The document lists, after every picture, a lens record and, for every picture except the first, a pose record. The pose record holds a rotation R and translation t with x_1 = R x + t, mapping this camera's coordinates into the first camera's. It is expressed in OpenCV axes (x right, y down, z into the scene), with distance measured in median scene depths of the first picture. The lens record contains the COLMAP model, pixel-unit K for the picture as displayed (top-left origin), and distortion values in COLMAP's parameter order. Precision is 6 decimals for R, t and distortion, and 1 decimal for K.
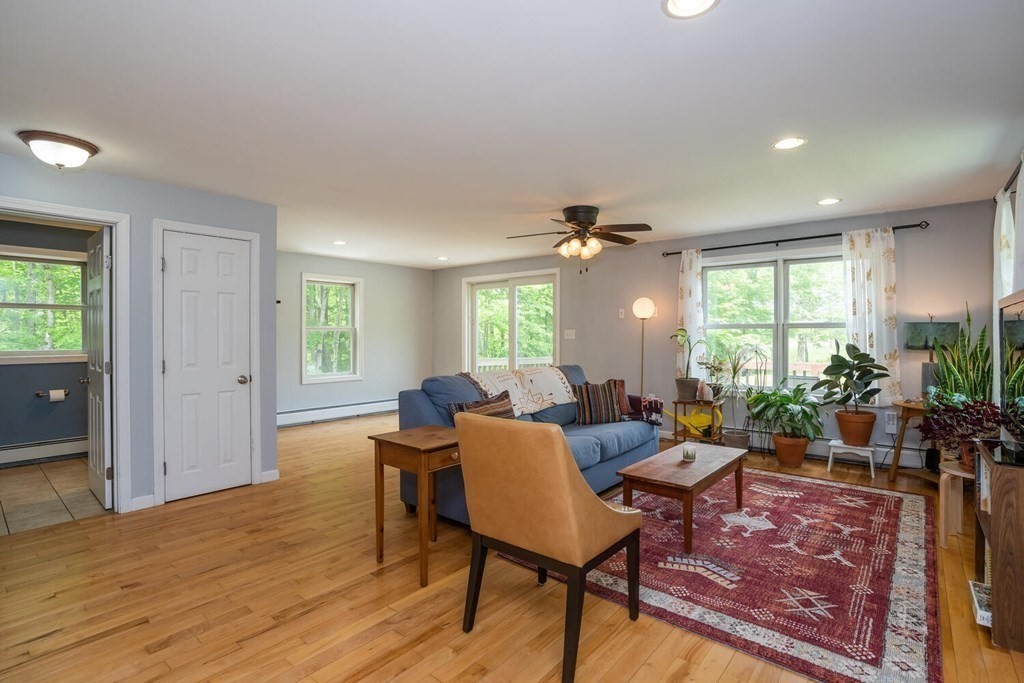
lens RADIAL K [[494.7, 0, 510.2], [0, 494.7, 338.1], [0, 0, 1]] dist [-0.076875, 0.028647]
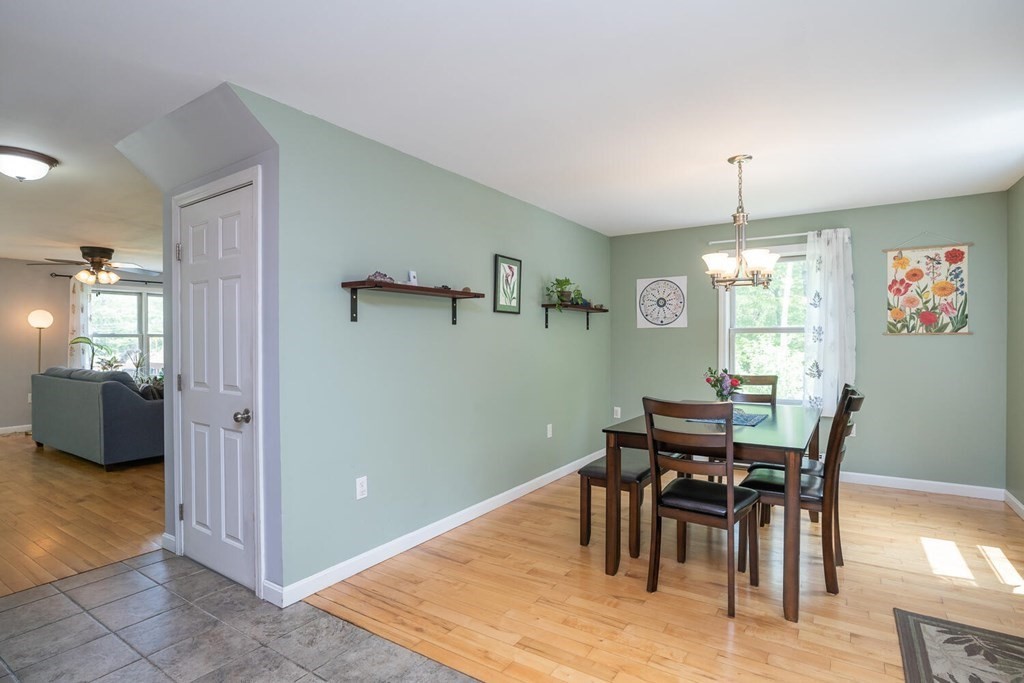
lens RADIAL K [[506.9, 0, 507.2], [0, 506.9, 344.7], [0, 0, 1]] dist [-0.010590, 0.000655]
pose [[-0.129245, -0.008258, 0.991578, -2.081706], [0.005830, 0.999942, 0.009087, -0.006788], [-0.991596, 0.006955, -0.129189, 0.095907]]
